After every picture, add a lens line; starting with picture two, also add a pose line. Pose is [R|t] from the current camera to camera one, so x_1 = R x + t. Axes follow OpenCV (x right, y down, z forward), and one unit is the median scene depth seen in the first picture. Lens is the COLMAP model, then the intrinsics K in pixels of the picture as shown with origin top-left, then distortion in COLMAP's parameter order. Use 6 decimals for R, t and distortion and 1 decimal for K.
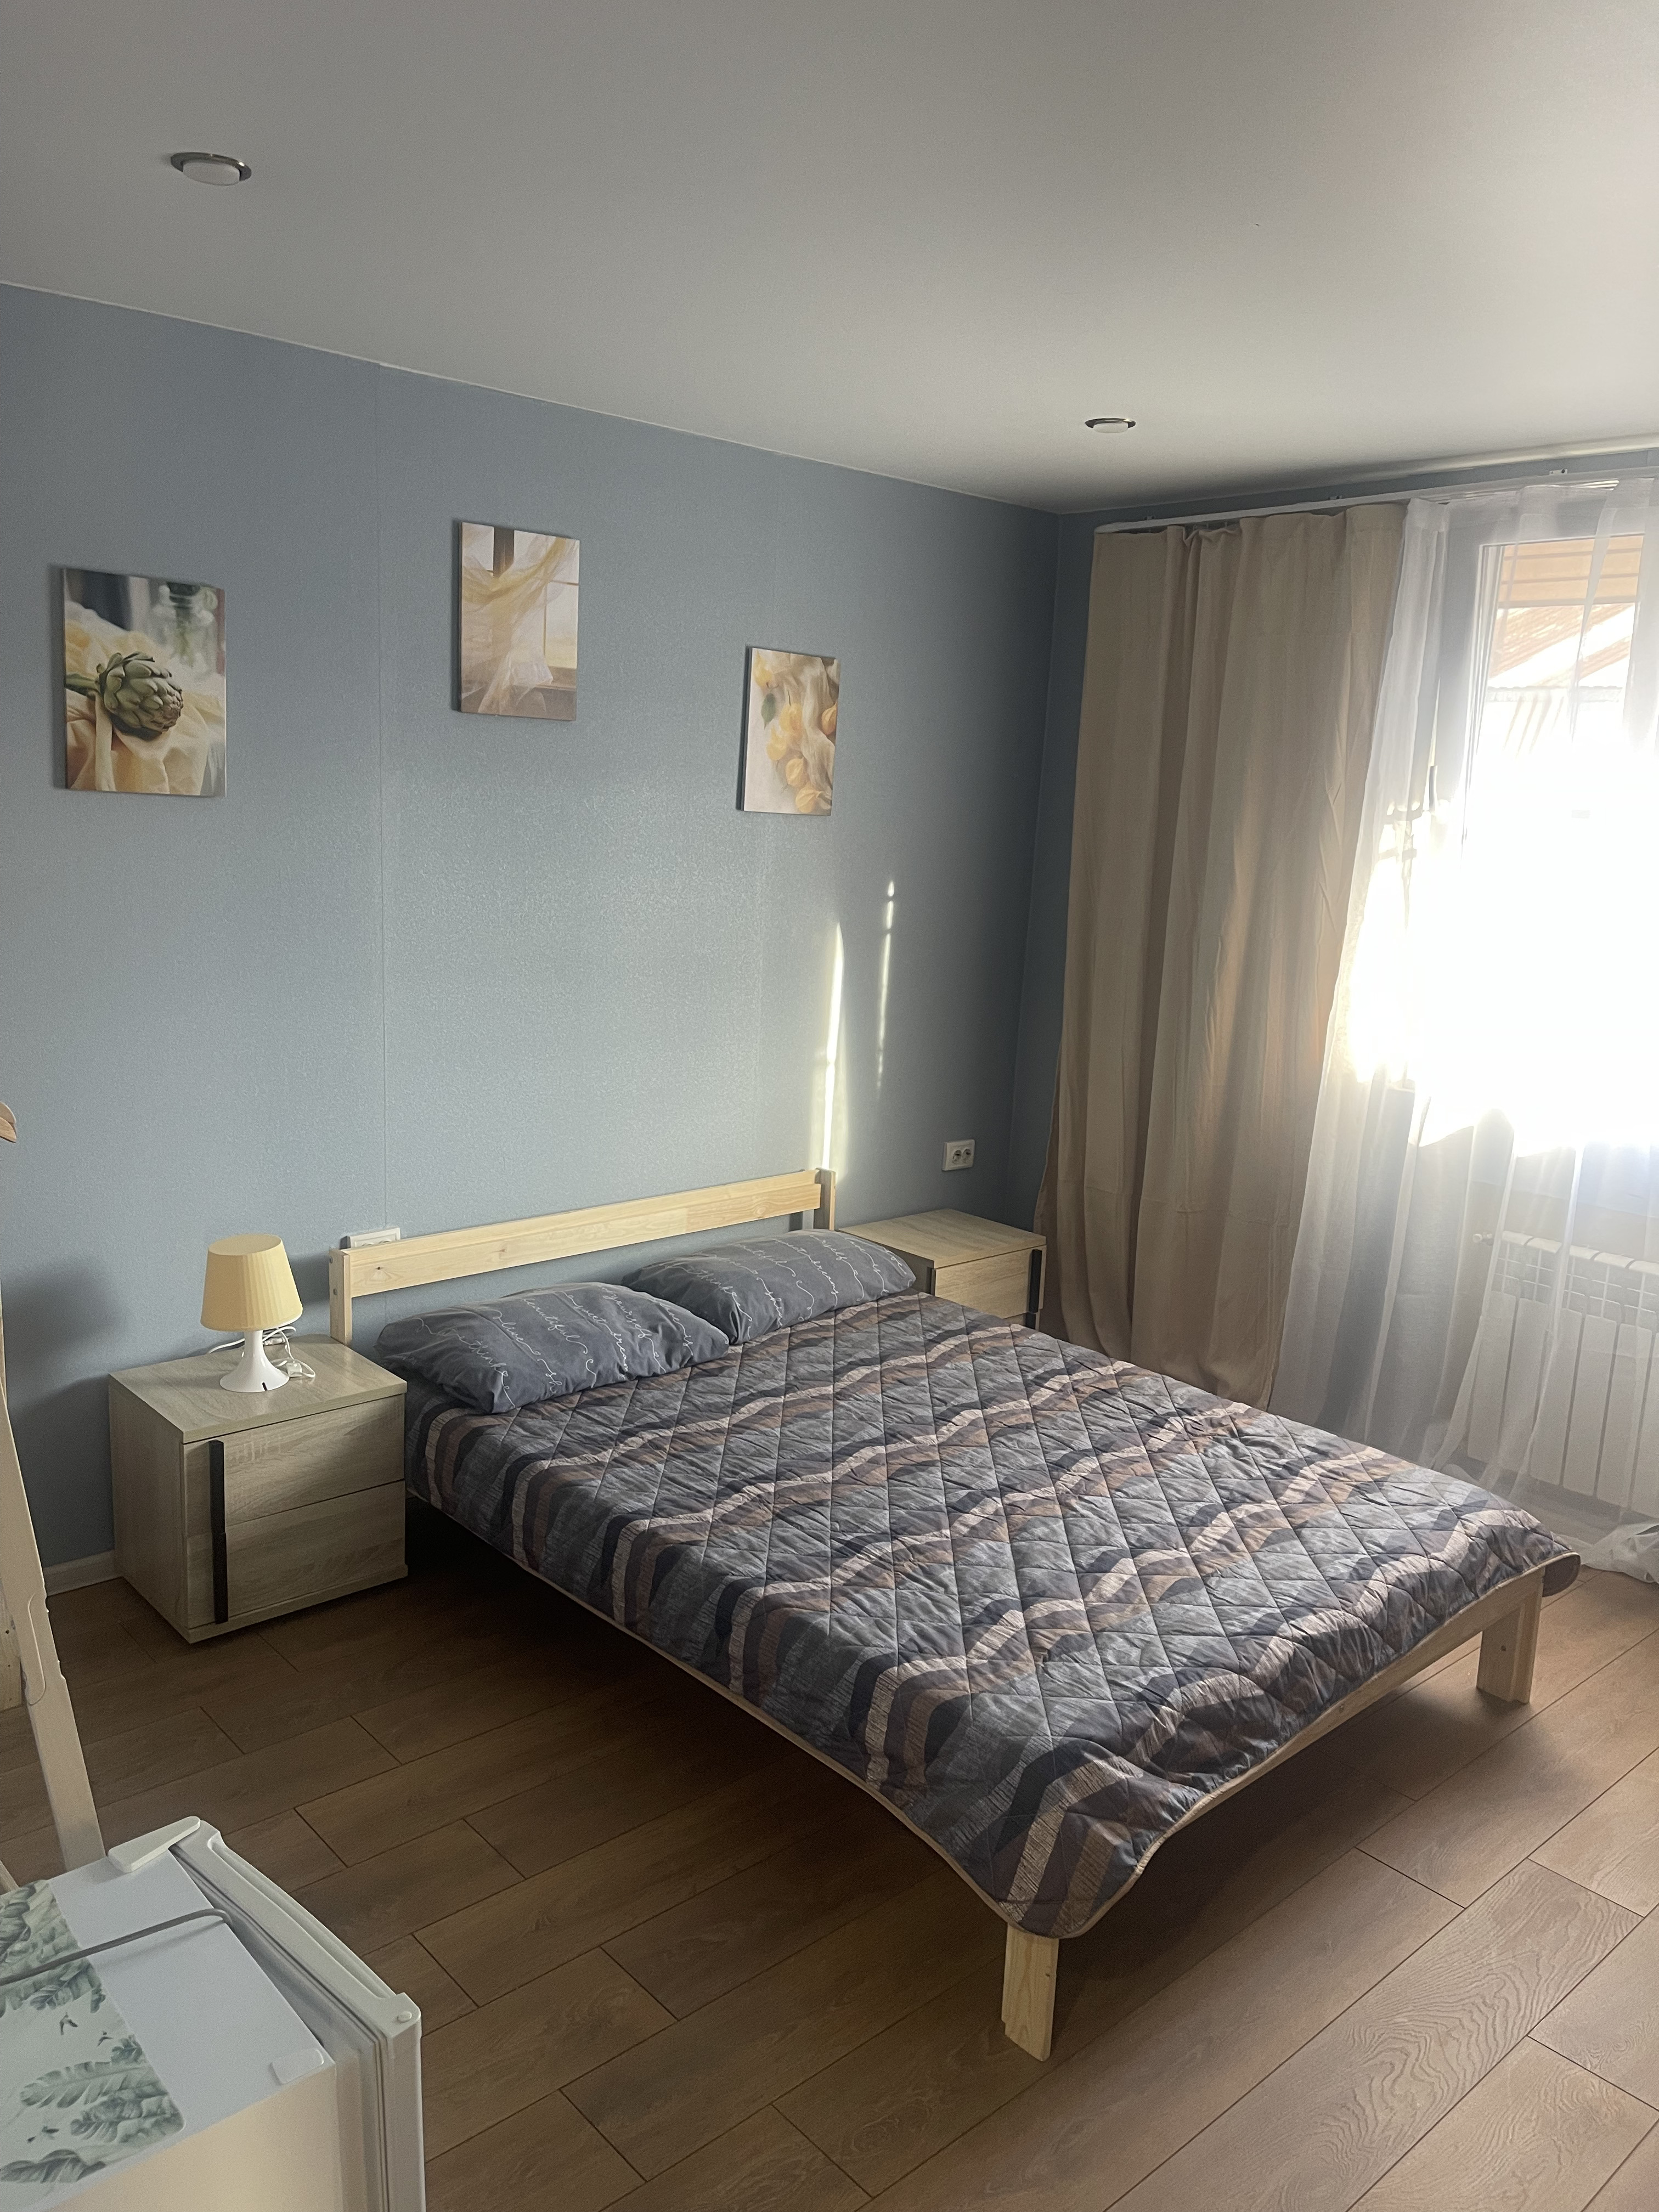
lens RADIAL K [[1629.3, 0, 820.0], [0, 1629.3, 1109.6], [0, 0, 1]] dist [0.011241, -0.002688]
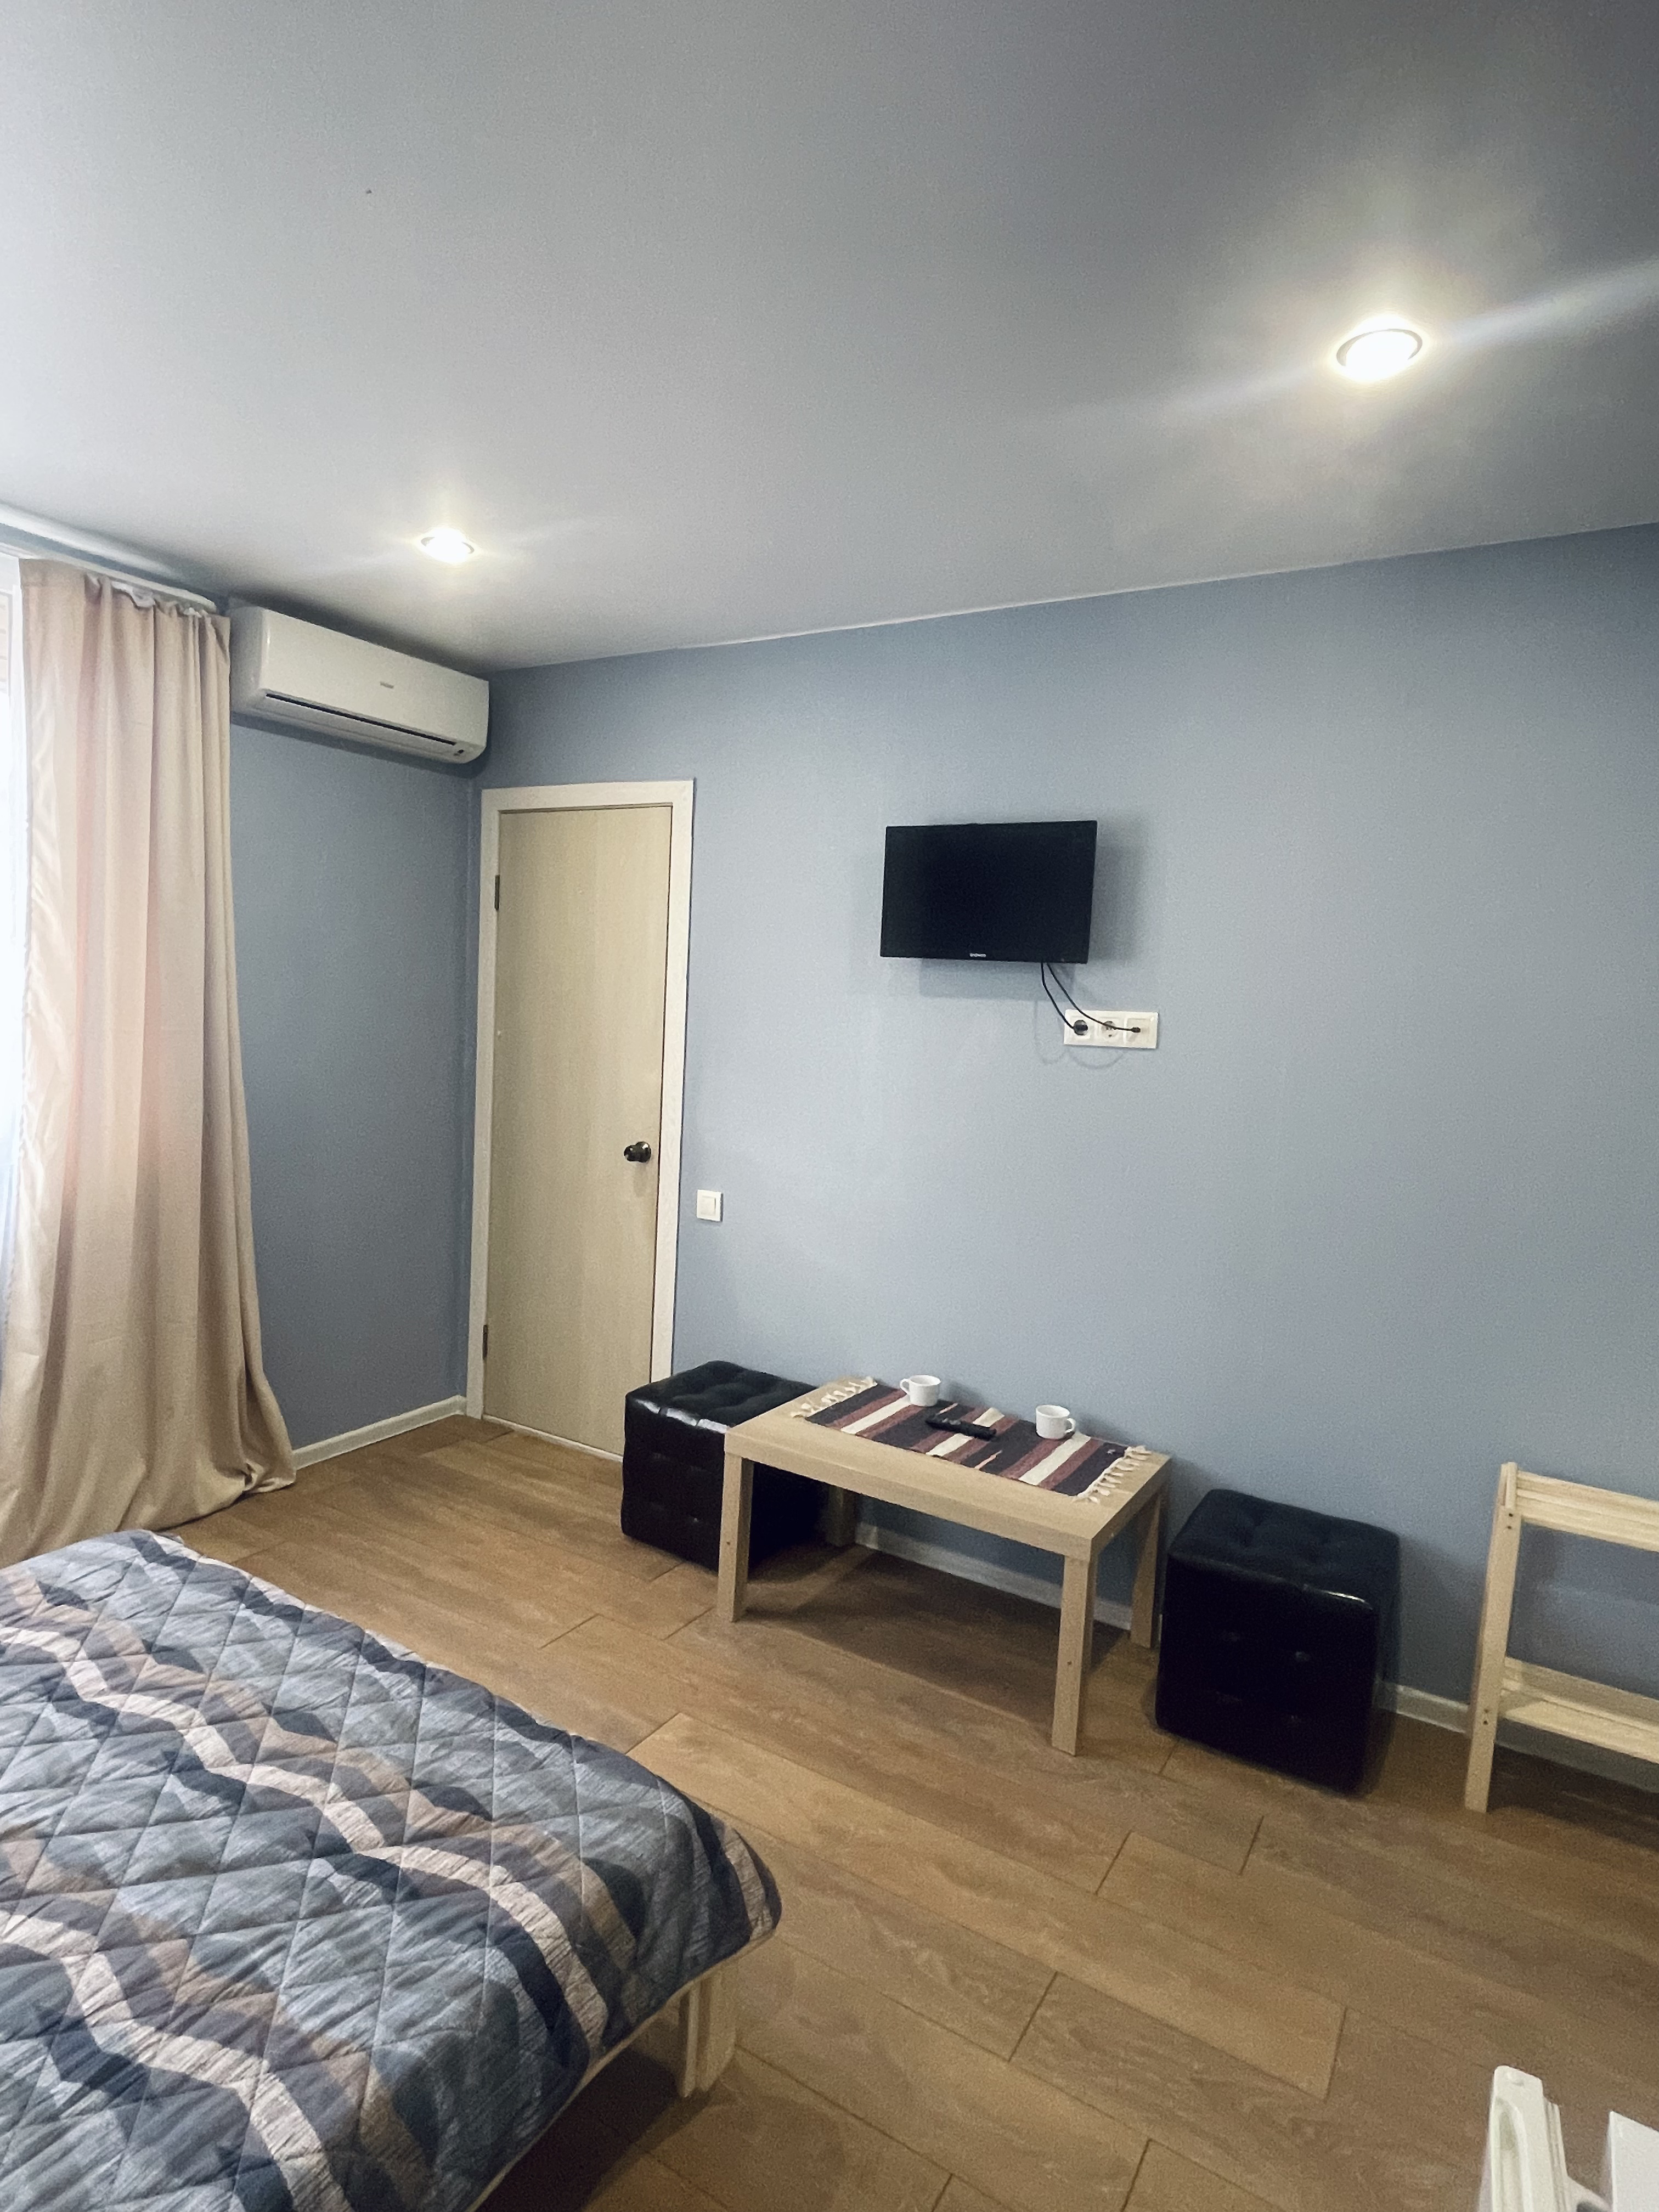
lens RADIAL K [[1229.0, 0, 829.5], [0, 1229.0, 1106.0], [0, 0, 1]] dist [-0.001105, 0.000321]
pose [[-0.284000, -0.142749, 0.948138, -0.364603], [0.127468, 0.974457, 0.184893, -0.093701], [-0.950314, 0.173367, -0.258550, 0.732599]]
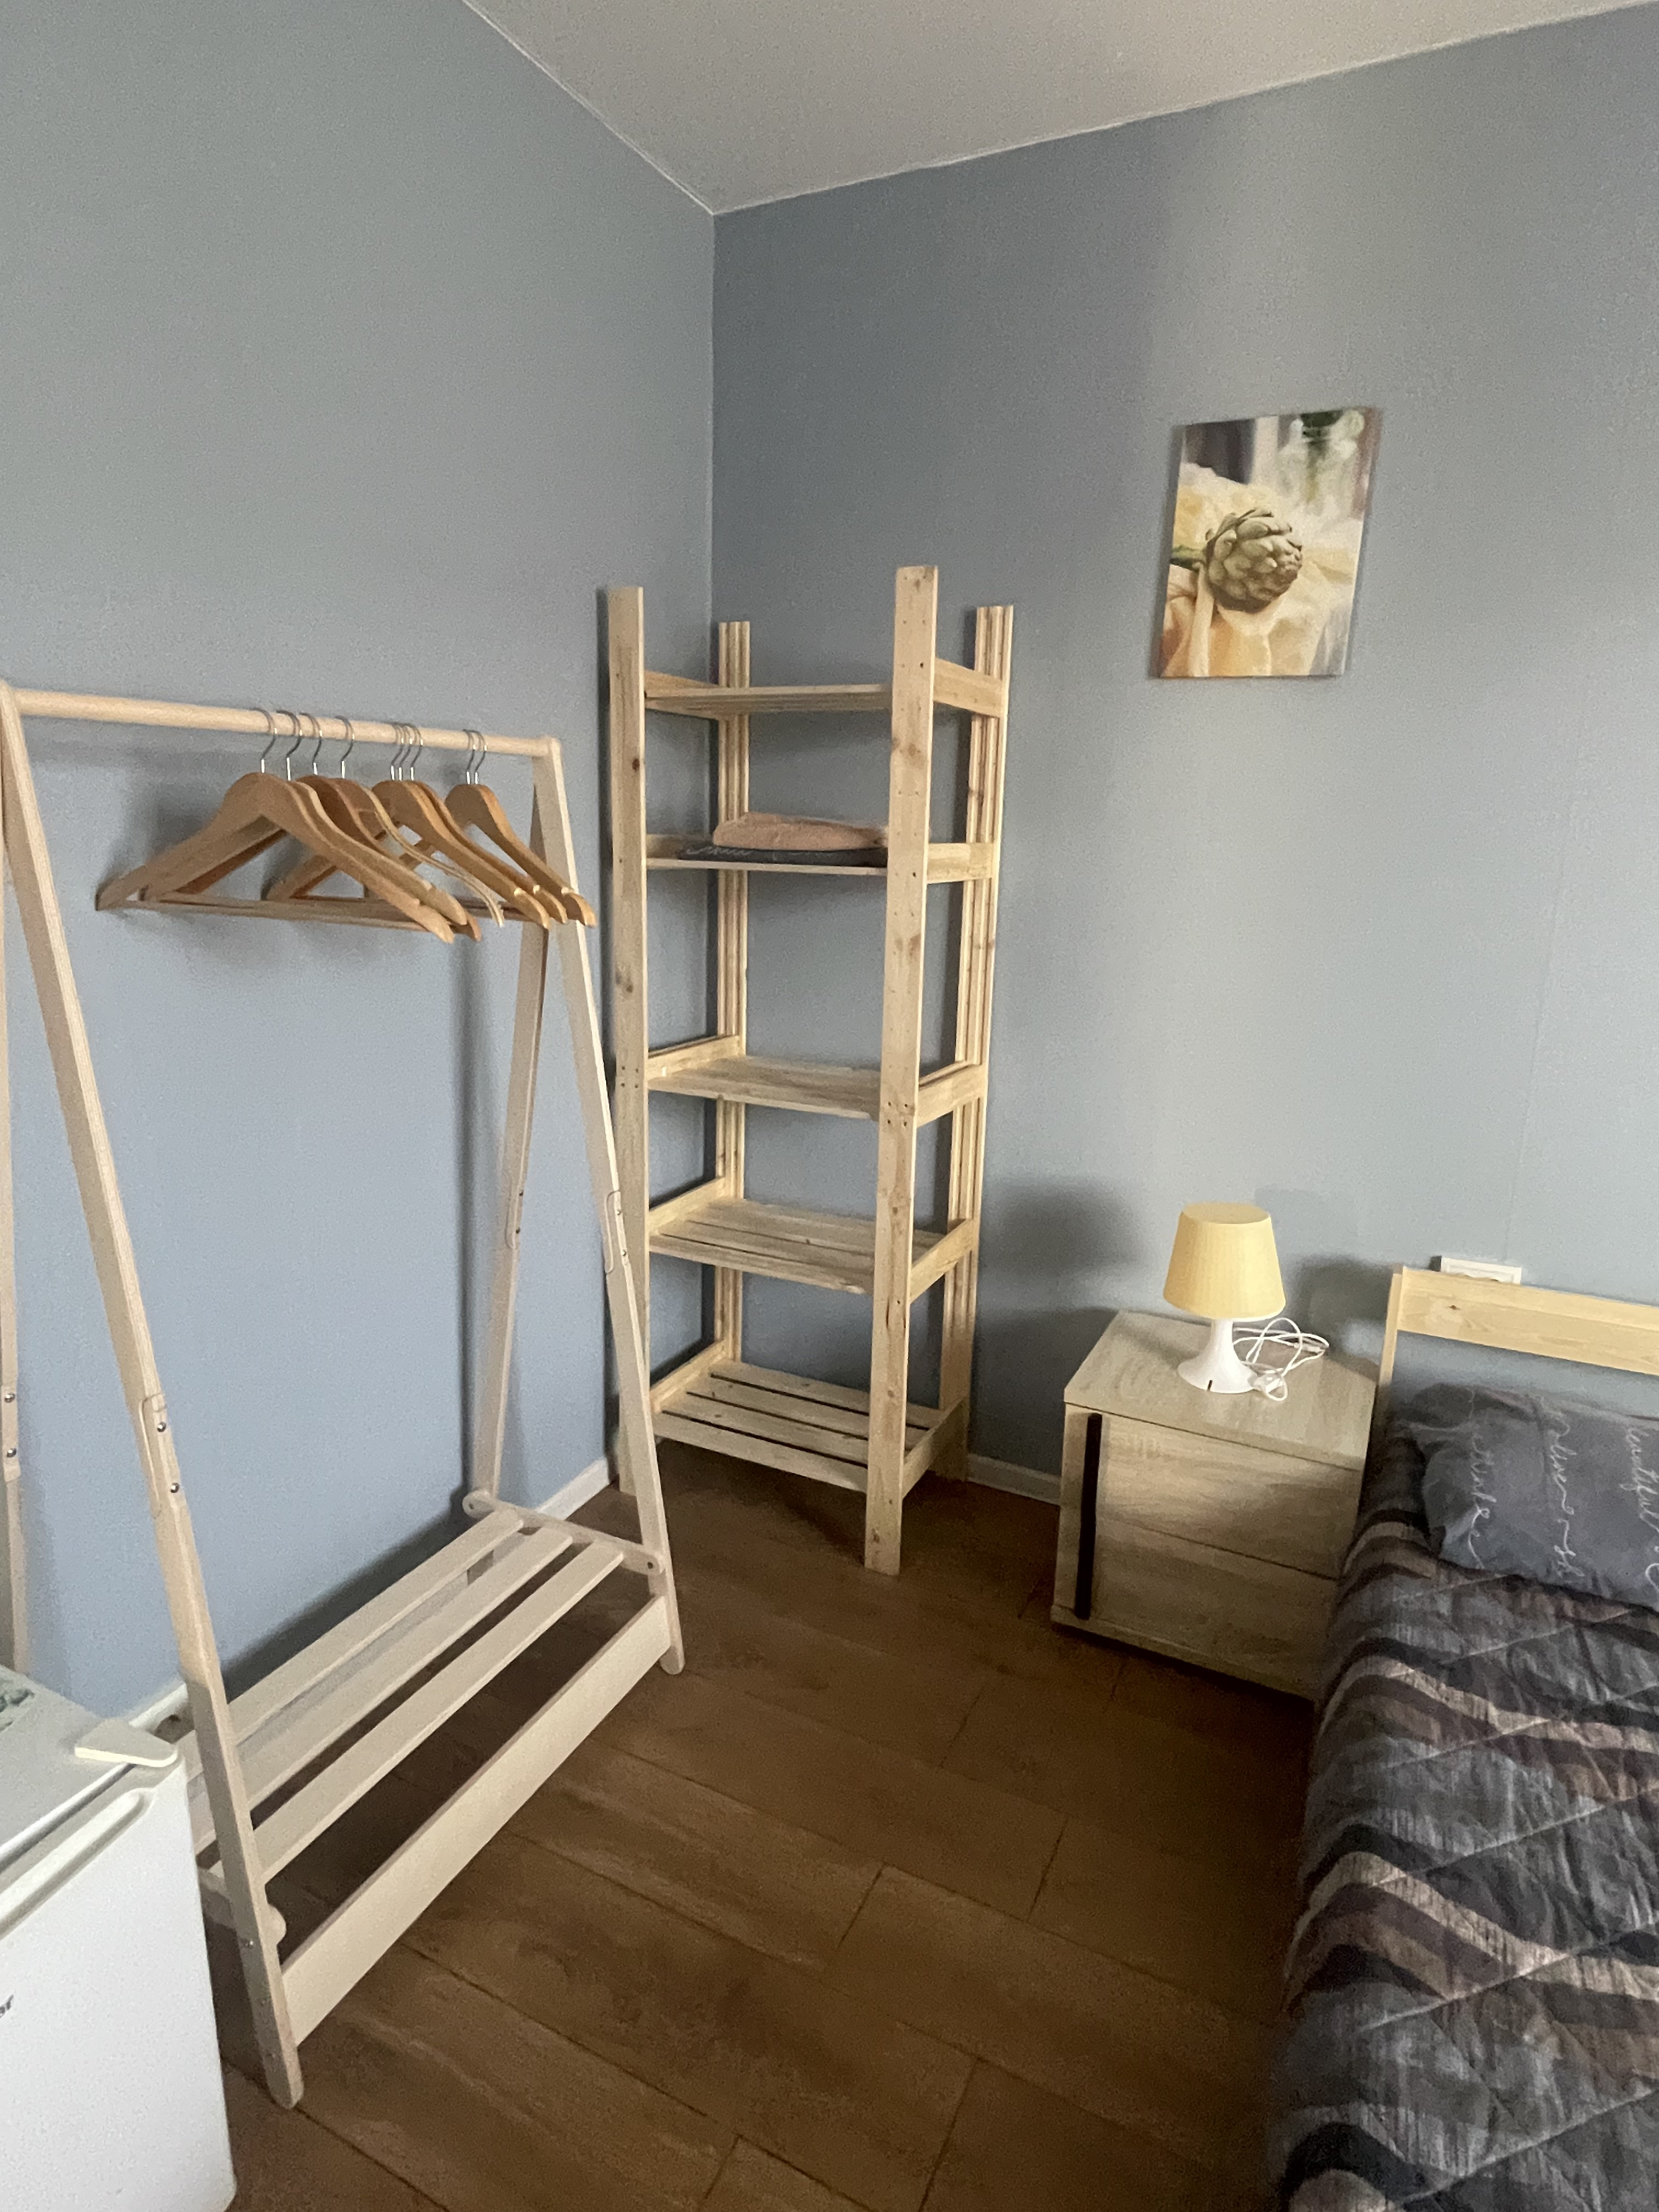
lens RADIAL K [[1216.3, 0, 823.0], [0, 1216.3, 1083.2], [0, 0, 1]] dist [-0.007726, 0.001226]
pose [[0.373177, 0.161704, -0.913559, 0.130129], [-0.189329, 0.977245, 0.095638, -0.001977], [0.908236, 0.137273, 0.395301, 0.579823]]
